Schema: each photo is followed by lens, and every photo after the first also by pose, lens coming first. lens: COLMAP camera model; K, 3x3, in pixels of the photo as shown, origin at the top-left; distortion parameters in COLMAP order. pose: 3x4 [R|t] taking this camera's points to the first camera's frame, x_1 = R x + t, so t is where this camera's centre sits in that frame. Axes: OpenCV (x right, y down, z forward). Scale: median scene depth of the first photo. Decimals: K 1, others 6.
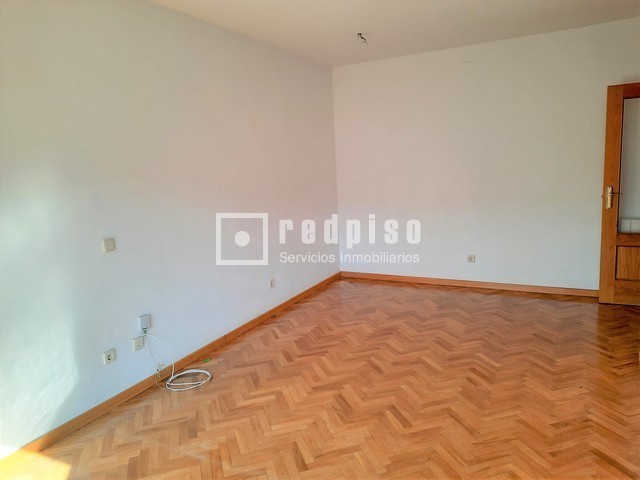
lens RADIAL K [[469.5, 0, 315.5], [0, 469.5, 245.4], [0, 0, 1]] dist [0.057148, -0.038329]
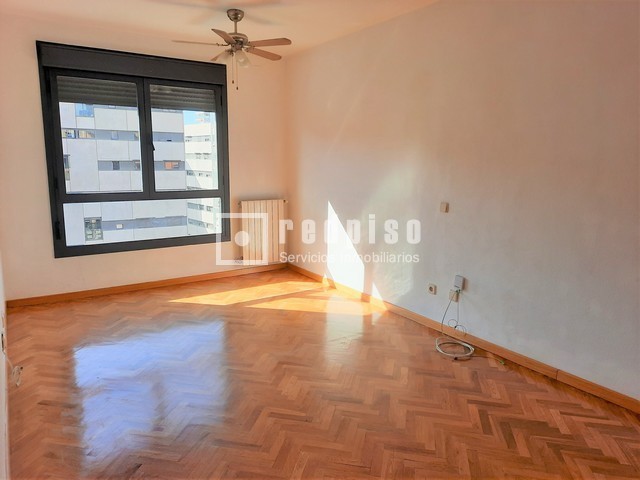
lens RADIAL K [[469.5, 0, 321.3], [0, 469.5, 235.1], [0, 0, 1]] dist [0.057148, -0.038329]
pose [[-0.482418, 0.190130, -0.855058, 0.801907], [-0.137822, 0.947524, 0.288449, -0.243949], [0.865031, 0.256998, -0.430899, 1.232603]]
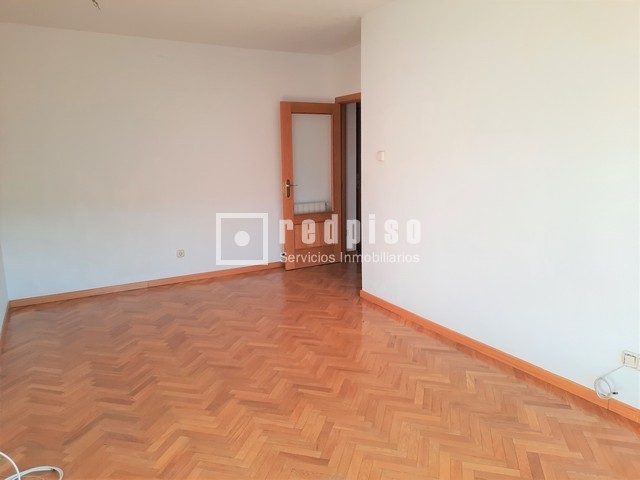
lens RADIAL K [[469.5, 0, 319.6], [0, 469.5, 234.9], [0, 0, 1]] dist [0.057148, -0.038329]
pose [[0.535499, -0.110656, 0.837255, -0.598964], [0.139953, 0.989299, 0.041239, -0.020019], [-0.832859, 0.095093, 0.545256, 0.335280]]
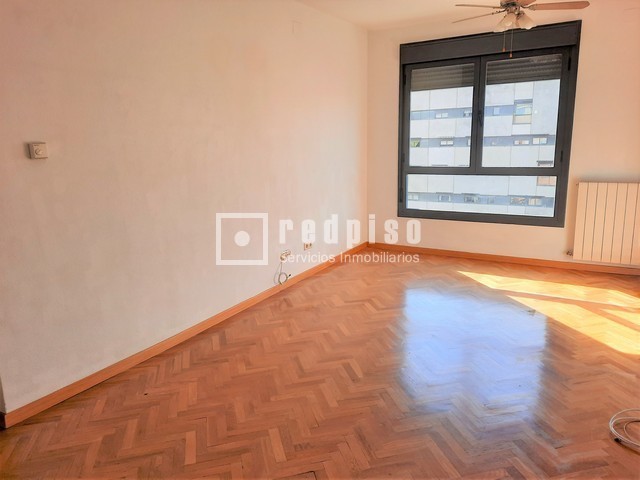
lens RADIAL K [[469.5, 0, 320.0], [0, 469.5, 241.8], [0, 0, 1]] dist [0.057148, -0.038329]
pose [[-0.995763, 0.064836, 0.065214, 0.141013], [0.084927, 0.920361, 0.381737, -0.285701], [-0.035270, 0.385658, -0.921968, 1.675617]]
